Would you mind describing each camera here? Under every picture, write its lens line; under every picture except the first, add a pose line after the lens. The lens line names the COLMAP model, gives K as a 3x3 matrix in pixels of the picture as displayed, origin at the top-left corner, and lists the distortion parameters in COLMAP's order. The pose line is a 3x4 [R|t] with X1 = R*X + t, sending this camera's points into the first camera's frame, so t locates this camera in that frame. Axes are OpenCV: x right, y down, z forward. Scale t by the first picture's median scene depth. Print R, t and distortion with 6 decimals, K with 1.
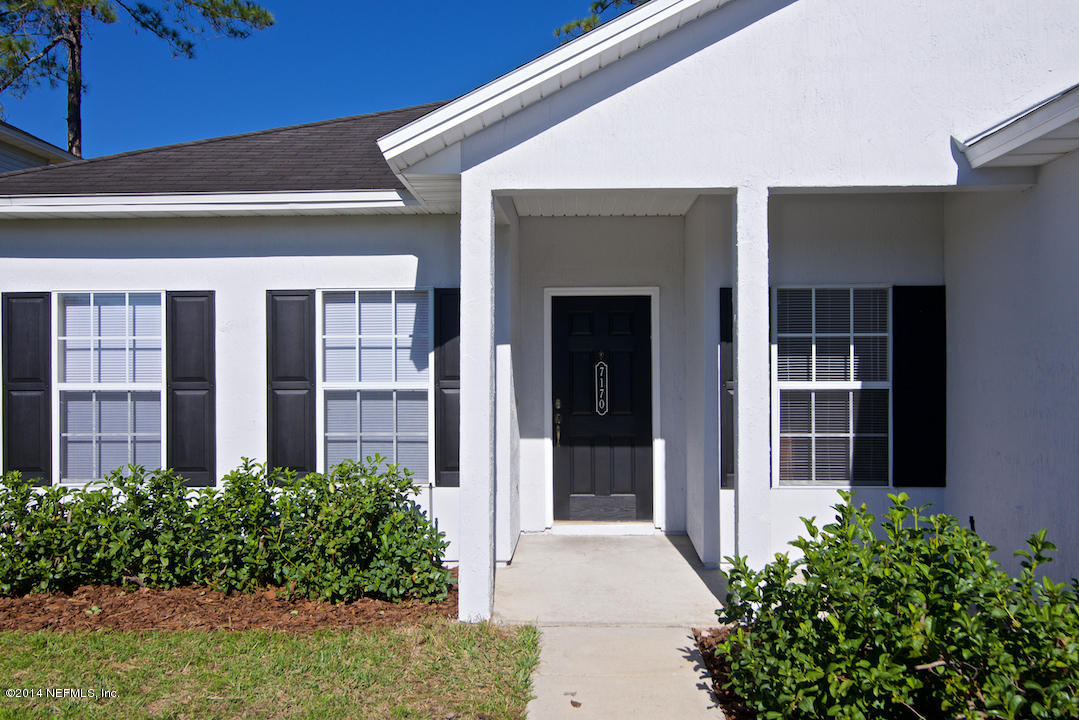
lens RADIAL K [[825.6, 0, 539.5], [0, 825.6, 360.0], [0, 0, 1]] dist [0.008781, 0.002998]
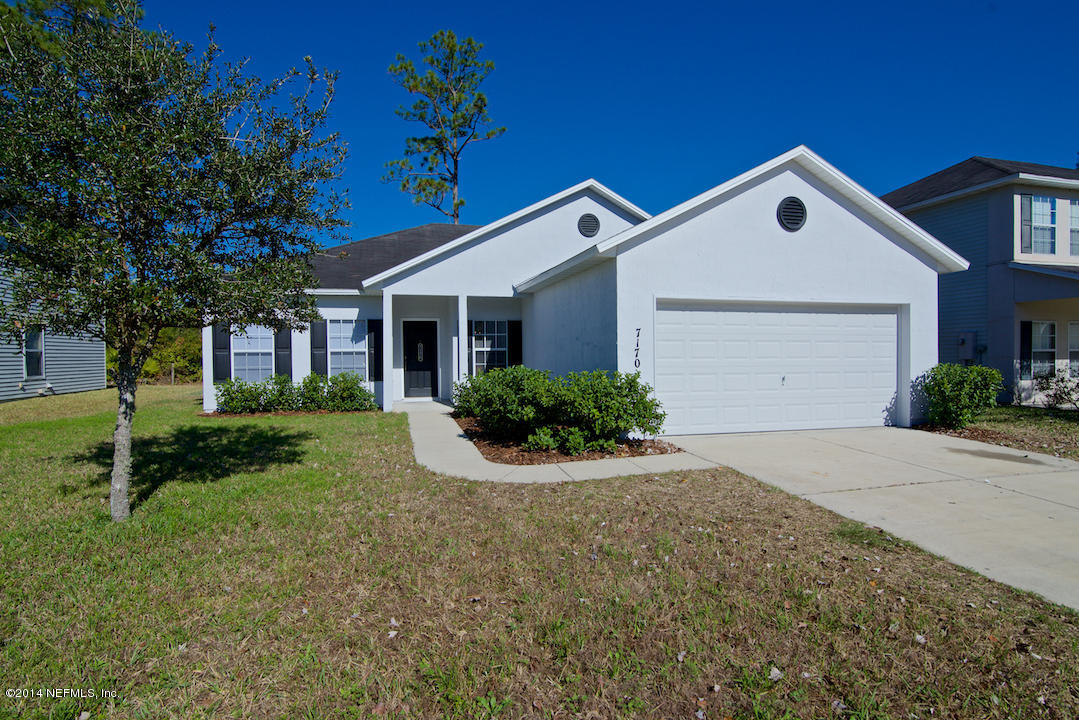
lens RADIAL K [[577.3, 0, 541.3], [0, 577.3, 358.9], [0, 0, 1]] dist [-0.005938, -0.000694]
pose [[0.954205, -0.006401, 0.299086, -0.153169], [0.003891, 0.999952, 0.008987, 0.047957], [-0.299129, -0.007412, 0.954184, -1.300121]]
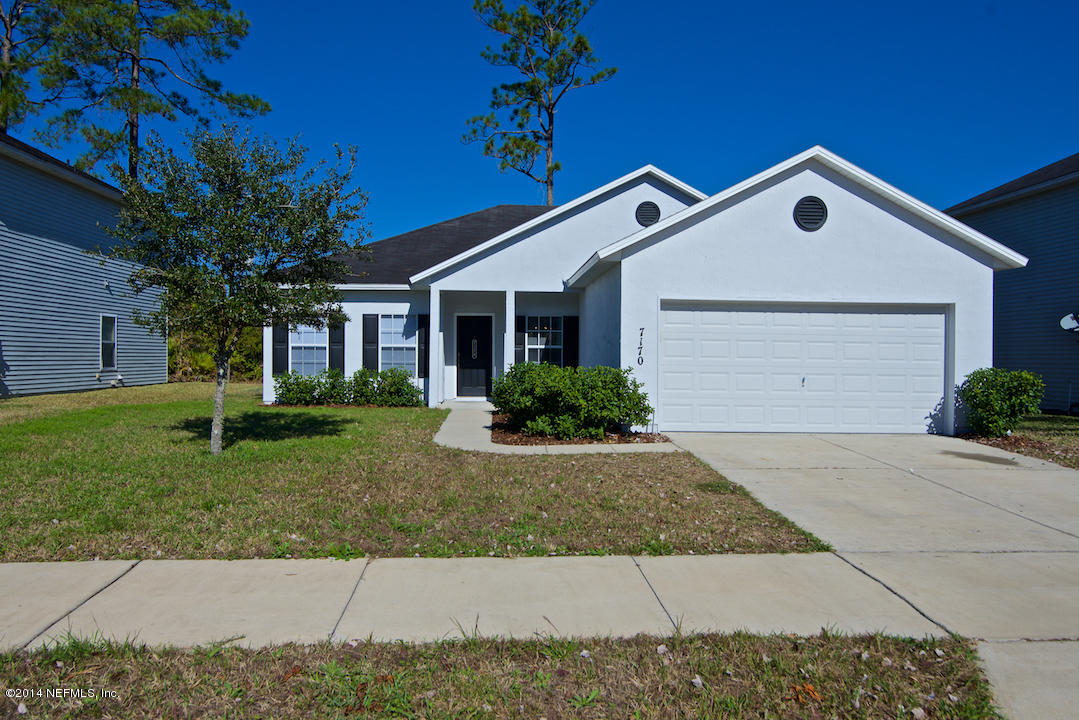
lens RADIAL K [[825.6, 0, 539.5], [0, 825.6, 360.0], [0, 0, 1]] dist [0.008781, 0.002998]
pose [[0.994725, 0.011345, 0.101947, 0.011228], [-0.012031, 0.999909, 0.006107, 0.060220], [-0.101868, -0.007301, 0.994771, -2.113406]]
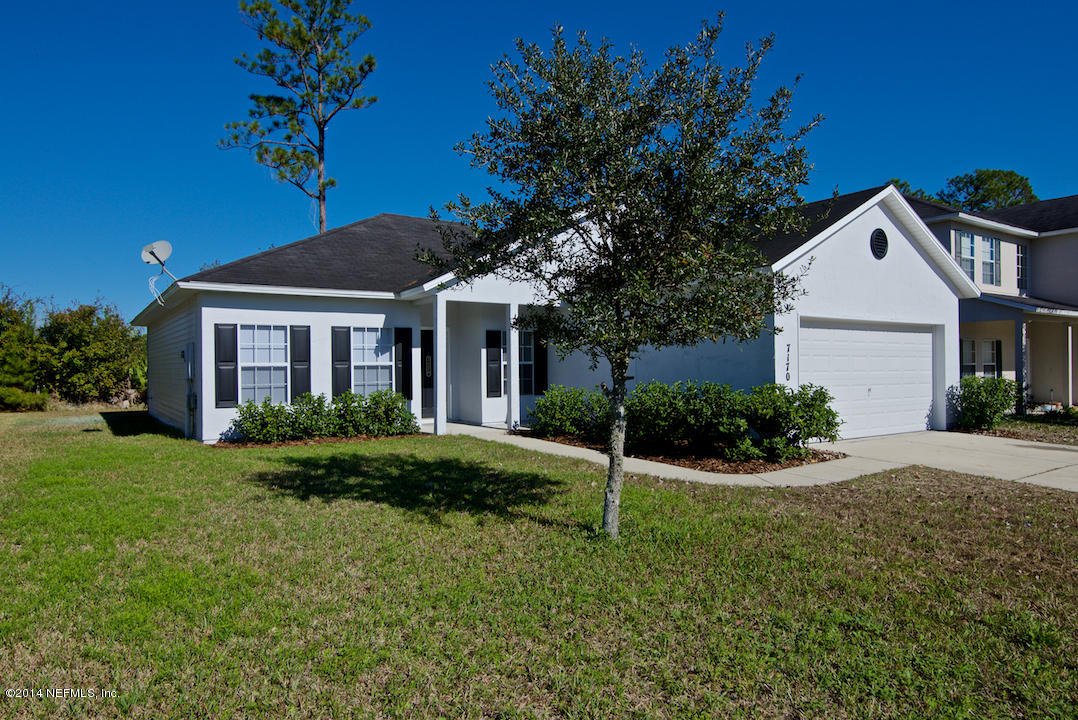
lens RADIAL K [[692.1, 0, 539.0], [0, 692.1, 360.0], [0, 0, 1]] dist [-0.021390, -0.000153]
pose [[0.805002, 0.001414, 0.593270, -1.080133], [0.004608, 0.999952, -0.008635, 0.041406], [-0.593254, 0.009685, 0.804957, -1.090994]]
